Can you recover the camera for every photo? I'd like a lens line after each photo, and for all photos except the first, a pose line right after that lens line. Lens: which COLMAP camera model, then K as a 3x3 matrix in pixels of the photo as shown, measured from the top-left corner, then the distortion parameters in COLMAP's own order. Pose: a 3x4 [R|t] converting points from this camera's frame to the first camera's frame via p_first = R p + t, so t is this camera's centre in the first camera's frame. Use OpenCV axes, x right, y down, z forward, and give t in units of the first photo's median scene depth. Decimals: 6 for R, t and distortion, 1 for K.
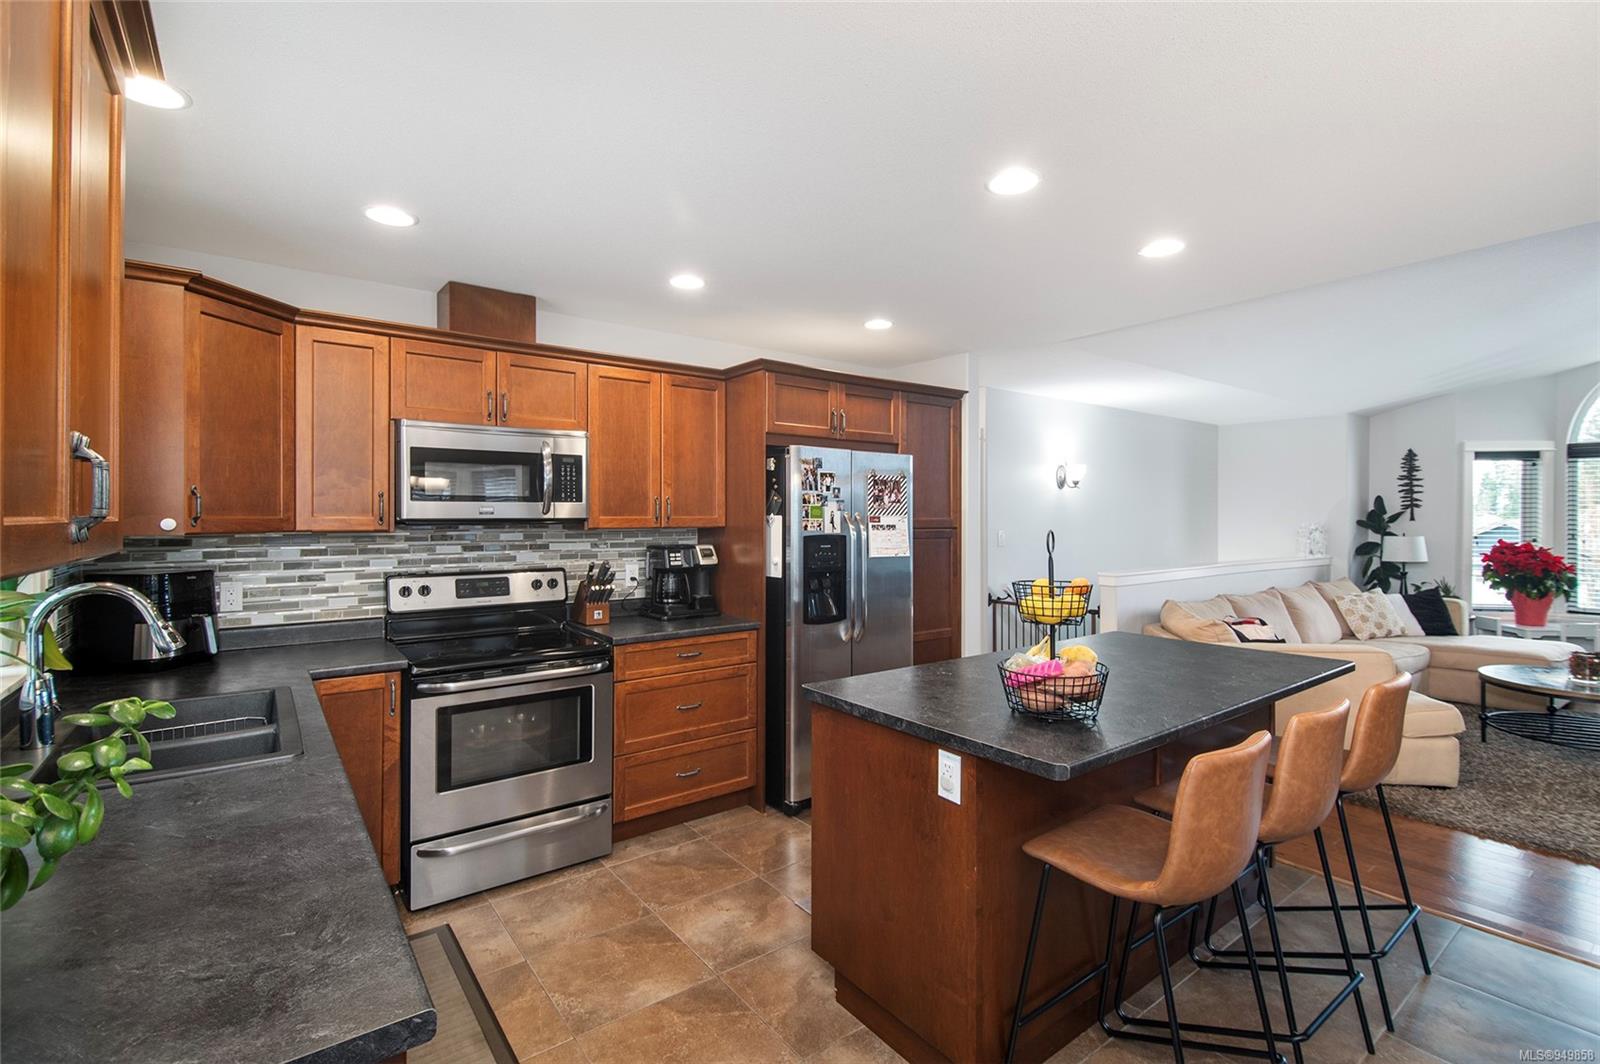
lens RADIAL K [[732.6, 0, 819.8], [0, 732.6, 517.2], [0, 0, 1]] dist [0.000460, -0.000461]
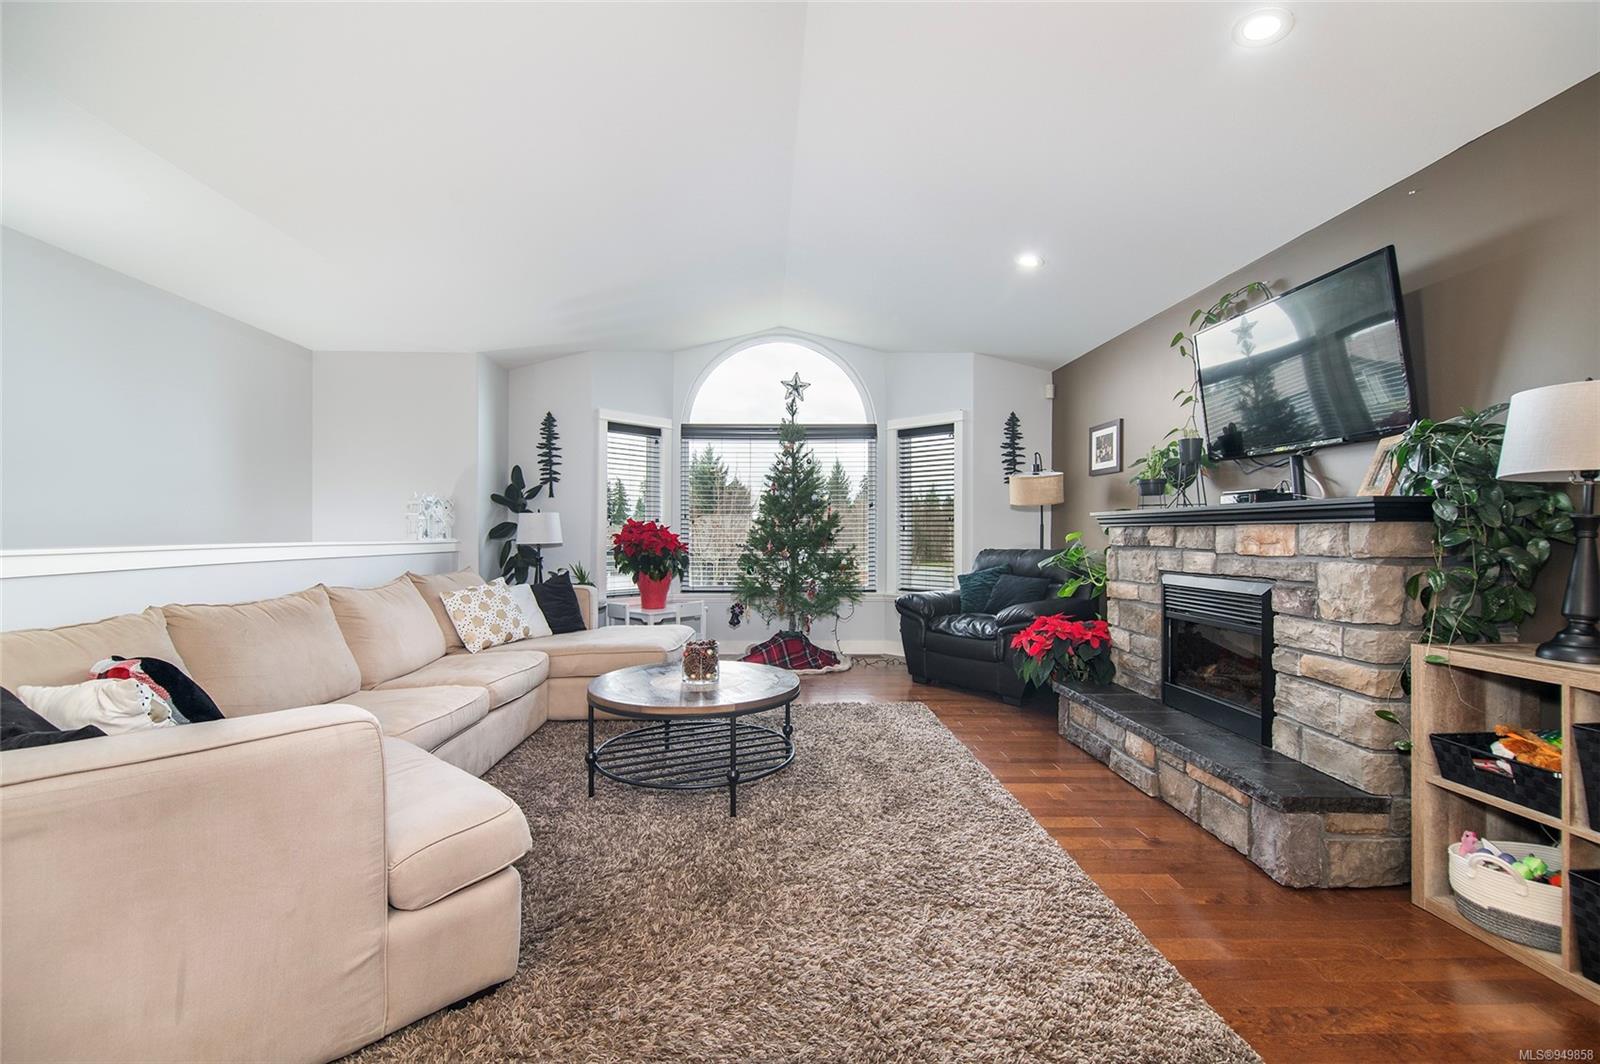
lens RADIAL K [[683.2, 0, 788.9], [0, 683.2, 540.3], [0, 0, 1]] dist [0.000651, -0.000046]
pose [[0.579852, -0.009037, 0.814672, 0.580765], [-0.002444, 0.999915, 0.012831, 0.077858], [-0.814718, -0.009431, 0.579780, 0.570405]]
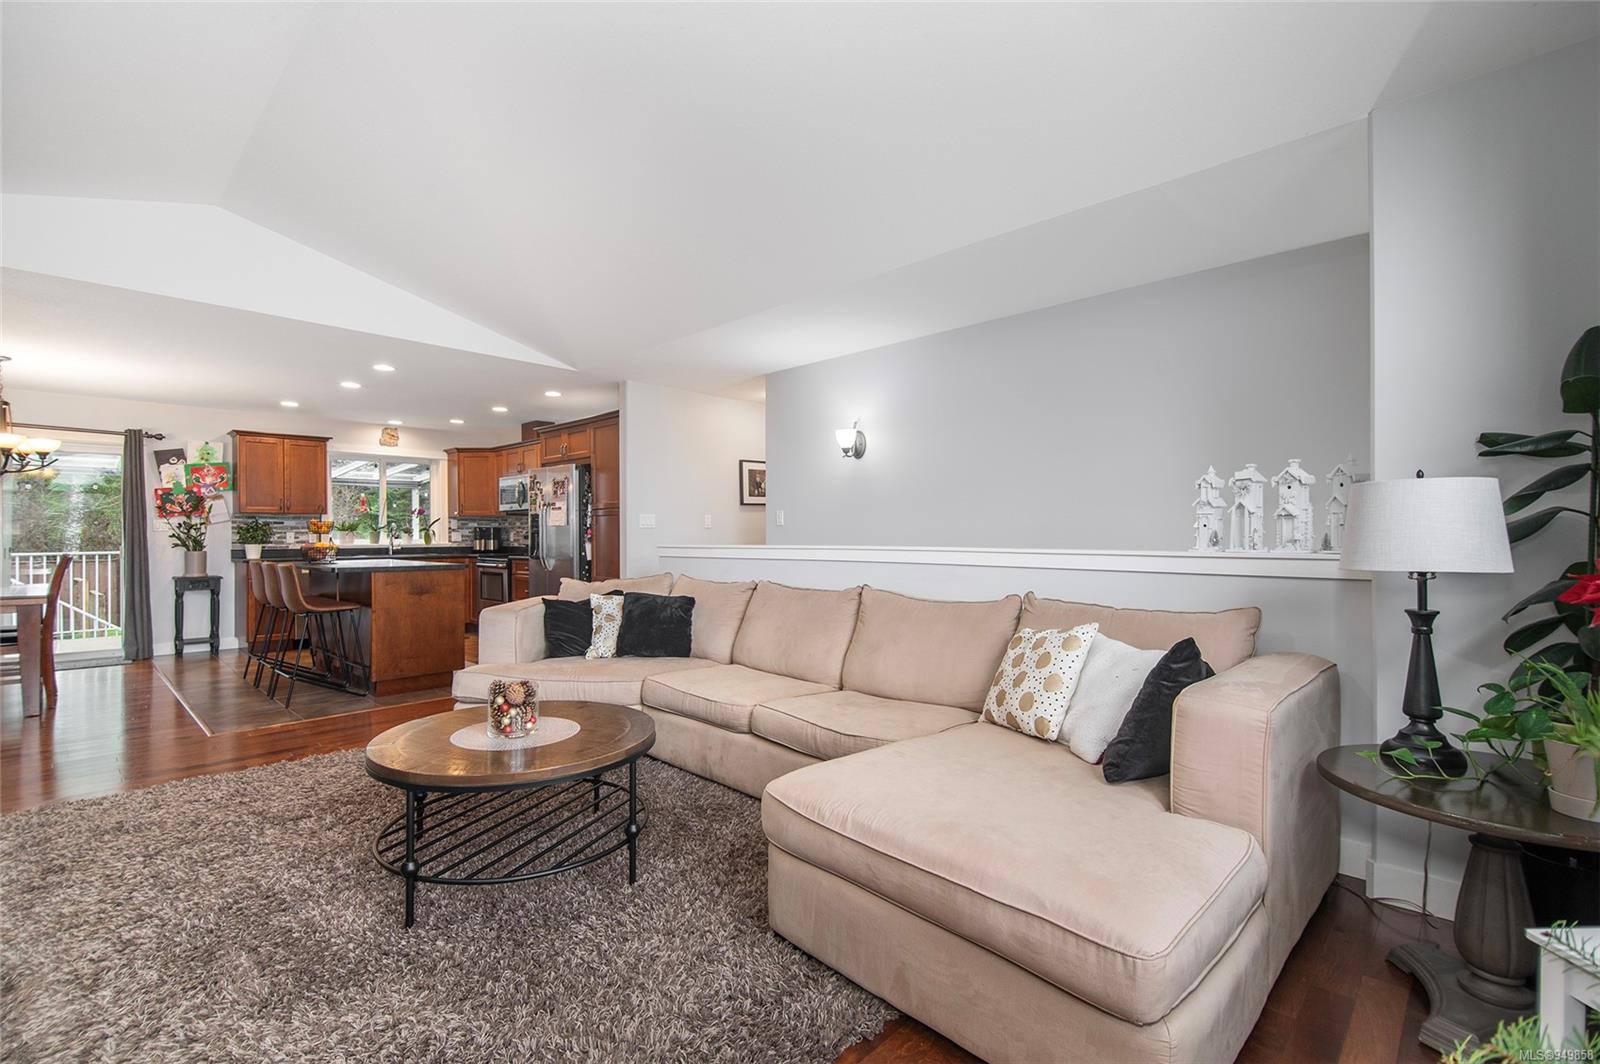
lens RADIAL K [[734.0, 0, 759.9], [0, 734.0, 537.5], [0, 0, 1]] dist [-0.001855, -0.000315]
pose [[0.108733, 0.002335, -0.994068, 1.835729], [0.005394, 0.999981, 0.002939, 0.078228], [0.994056, -0.005682, 0.108718, 1.262778]]
